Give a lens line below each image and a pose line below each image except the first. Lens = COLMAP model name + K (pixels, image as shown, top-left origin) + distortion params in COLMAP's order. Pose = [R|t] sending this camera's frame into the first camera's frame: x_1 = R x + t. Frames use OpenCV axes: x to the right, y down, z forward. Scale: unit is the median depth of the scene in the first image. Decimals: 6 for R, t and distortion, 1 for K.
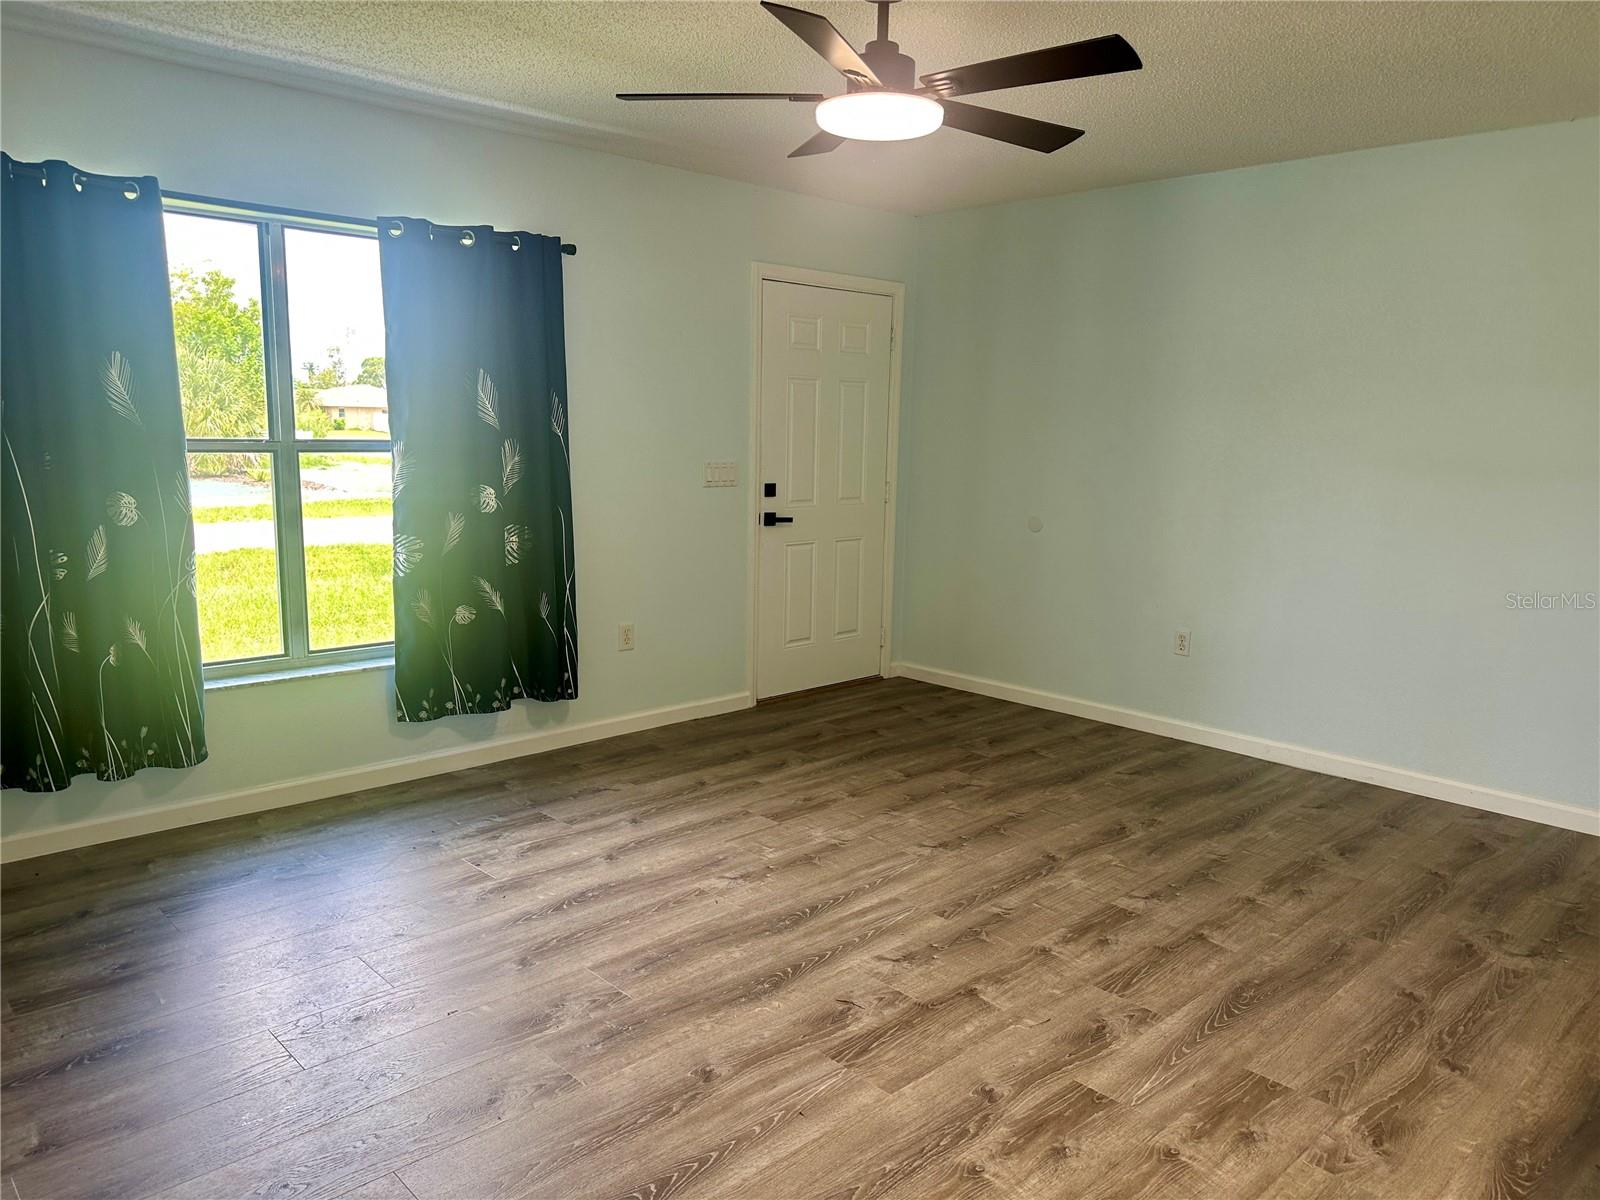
lens RADIAL K [[1132.1, 0, 808.8], [0, 1132.1, 623.1], [0, 0, 1]] dist [0.073469, -0.092617]
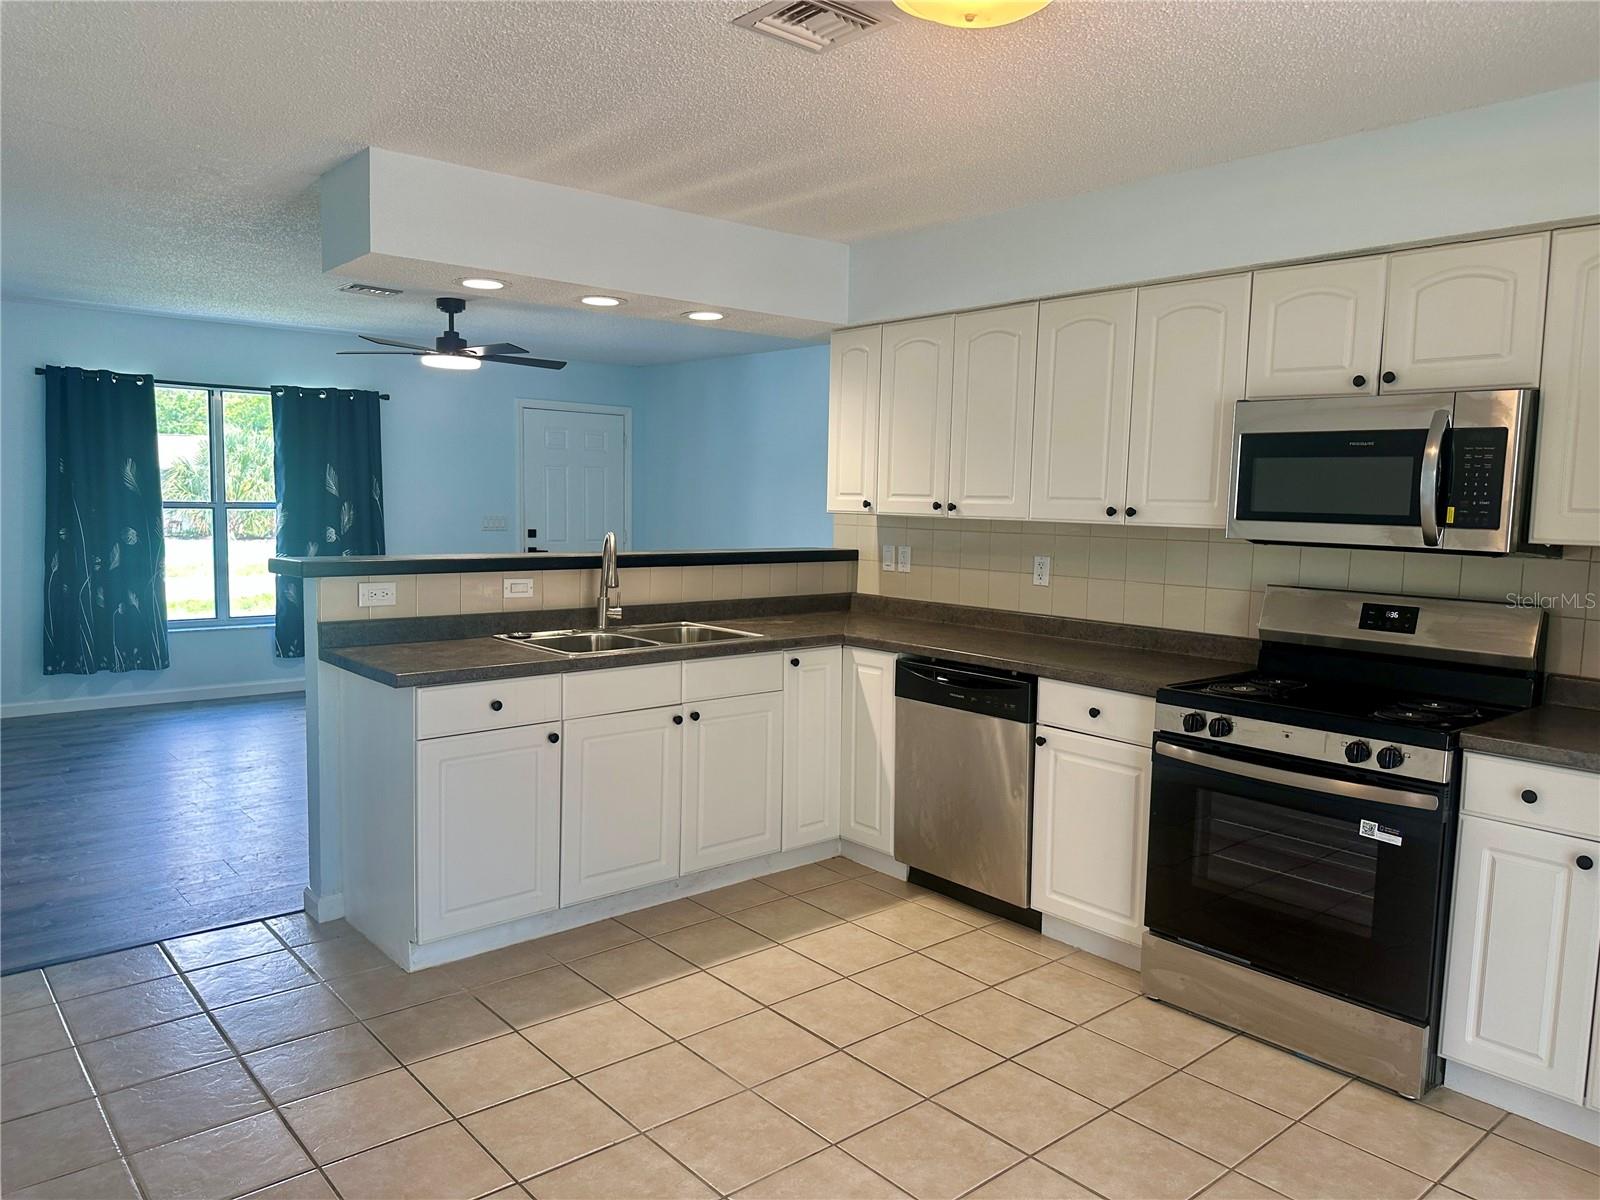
lens RADIAL K [[1132.1, 0, 787.3], [0, 1132.1, 603.4], [0, 0, 1]] dist [0.073469, -0.092617]
pose [[0.998673, 0.004543, -0.051303, 0.557060], [-0.008314, 0.997258, -0.073530, 0.132575], [0.050829, 0.073859, 0.995973, -0.792095]]
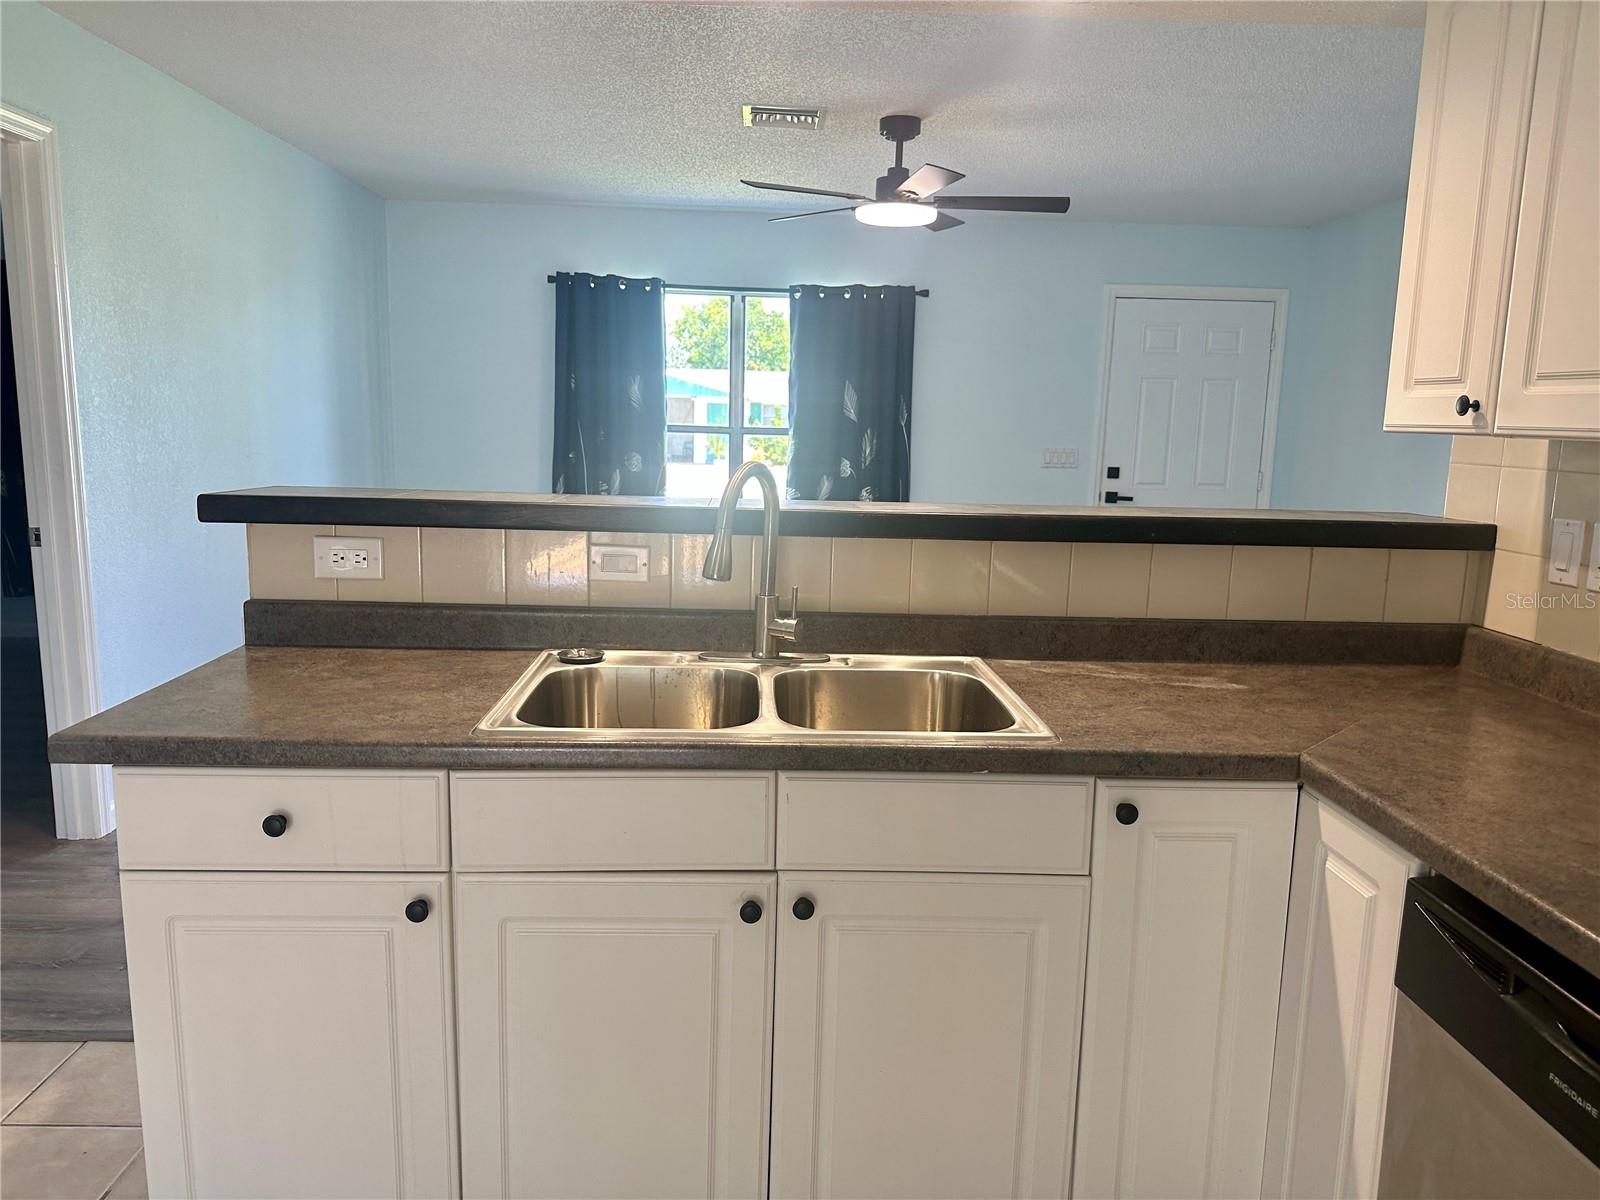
lens RADIAL K [[1132.1, 0, 797.2], [0, 1132.1, 597.8], [0, 0, 1]] dist [0.073469, -0.092617]
pose [[0.751094, 0.103901, -0.651968, 0.677385], [-0.122470, 0.992326, 0.017052, 0.043684], [0.648737, 0.067039, 0.758054, -0.149707]]
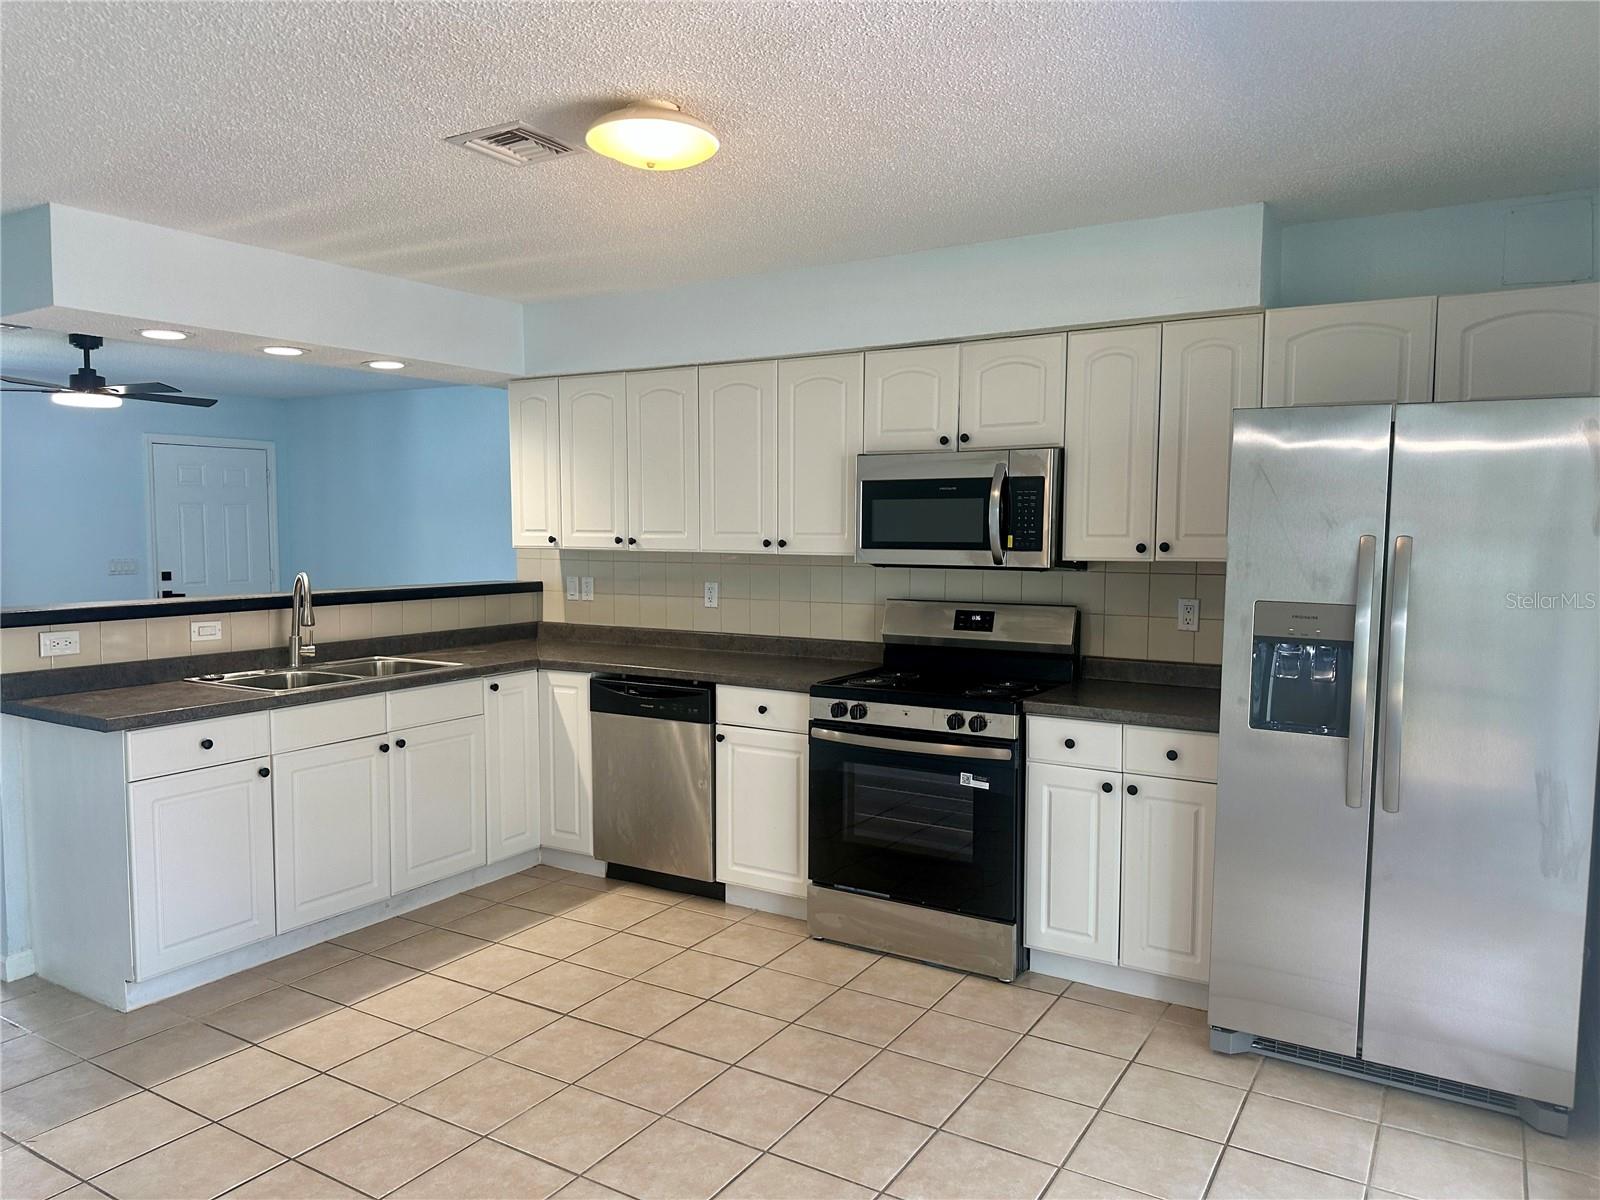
lens RADIAL K [[1132.1, 0, 785.9], [0, 1132.1, 609.6], [0, 0, 1]] dist [0.073469, -0.092617]
pose [[0.967399, -0.038488, 0.250316, 0.512378], [0.061653, 0.994440, -0.085368, 0.147659], [-0.245639, 0.098017, 0.964393, -0.923211]]
